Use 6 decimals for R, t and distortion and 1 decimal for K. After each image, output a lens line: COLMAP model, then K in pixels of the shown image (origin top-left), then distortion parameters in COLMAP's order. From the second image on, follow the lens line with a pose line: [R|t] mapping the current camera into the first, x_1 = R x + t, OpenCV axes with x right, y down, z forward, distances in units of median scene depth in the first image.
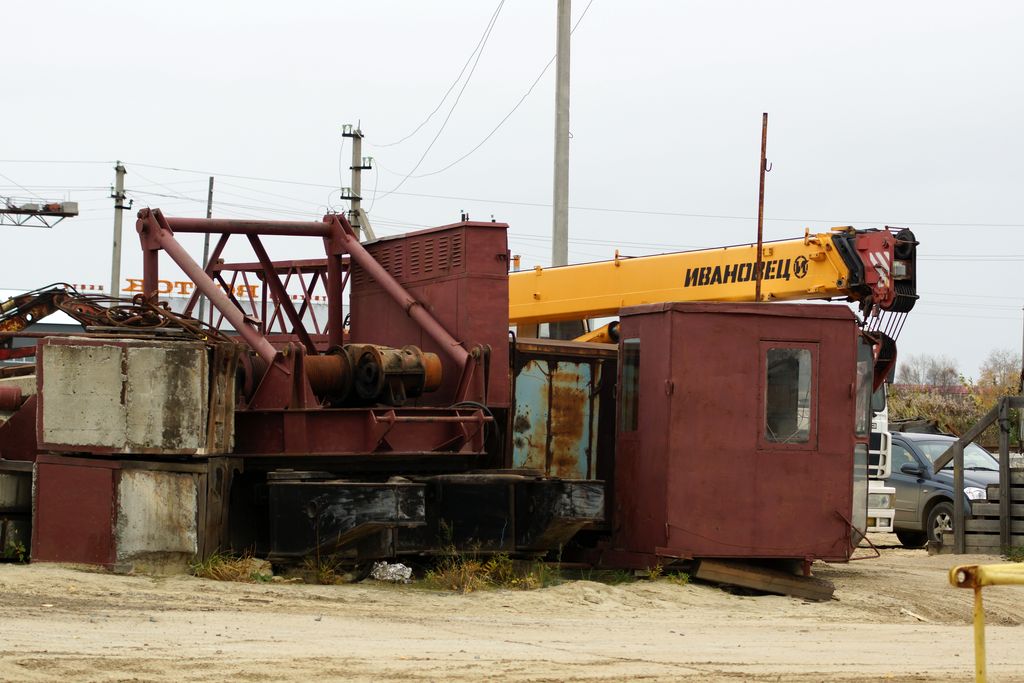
lens RADIAL K [[3070.9, 0, 501.6], [0, 3070.9, 340.6], [0, 0, 1]] dist [-0.273606, 0.000000]
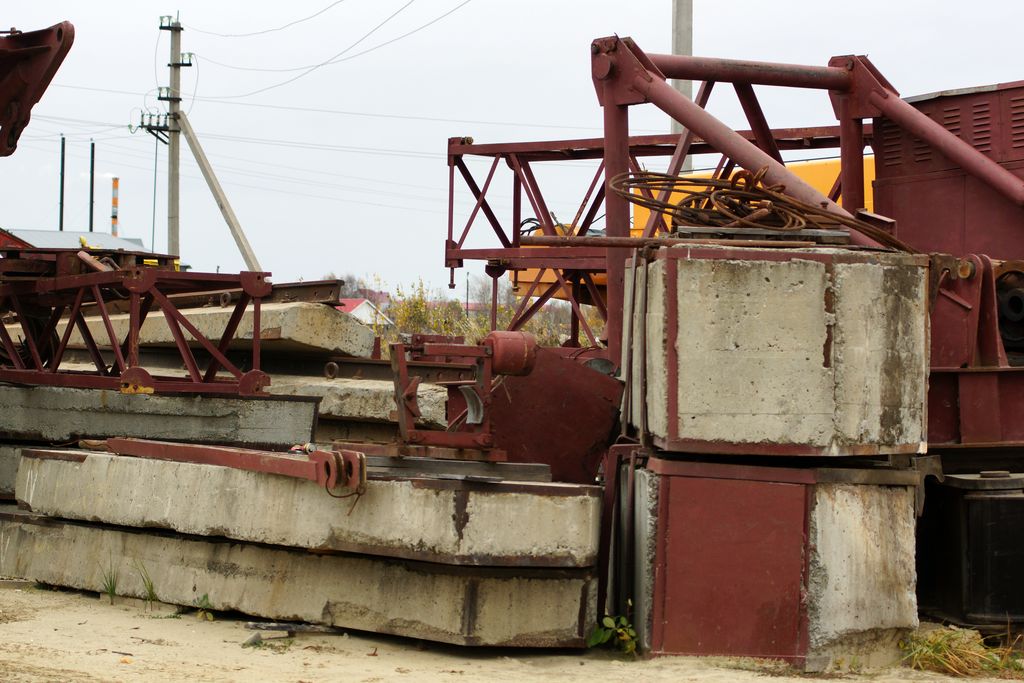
lens RADIAL K [[3070.9, 0, 513.9], [0, 3070.9, 343.7], [0, 0, 1]] dist [-0.273606, 0.000000]
pose [[0.992170, -0.006078, 0.124748, -0.244418], [0.002709, 0.999628, 0.027154, 0.001533], [-0.124867, -0.026604, 0.991817, 0.454160]]
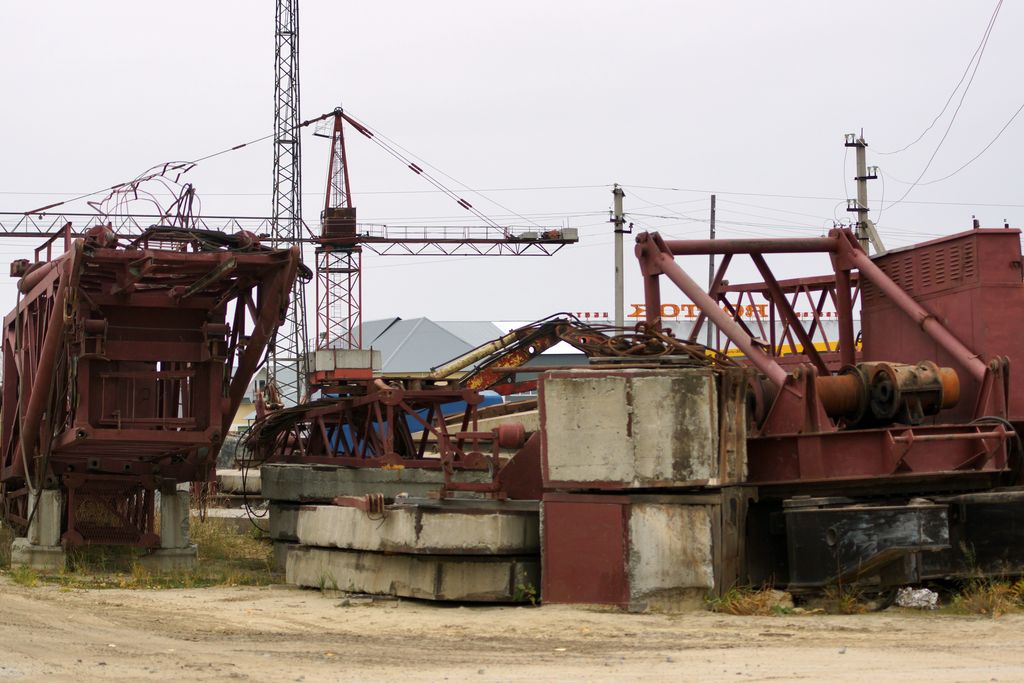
lens RADIAL K [[3169.2, 0, 517.9], [0, 3169.2, 344.7], [0, 0, 1]] dist [-0.310645, 0.000000]
pose [[0.986217, -0.049804, -0.157781, 0.000318], [0.048983, 0.998758, -0.009090, -0.000857], [0.158038, 0.001236, 0.987432, 0.008276]]
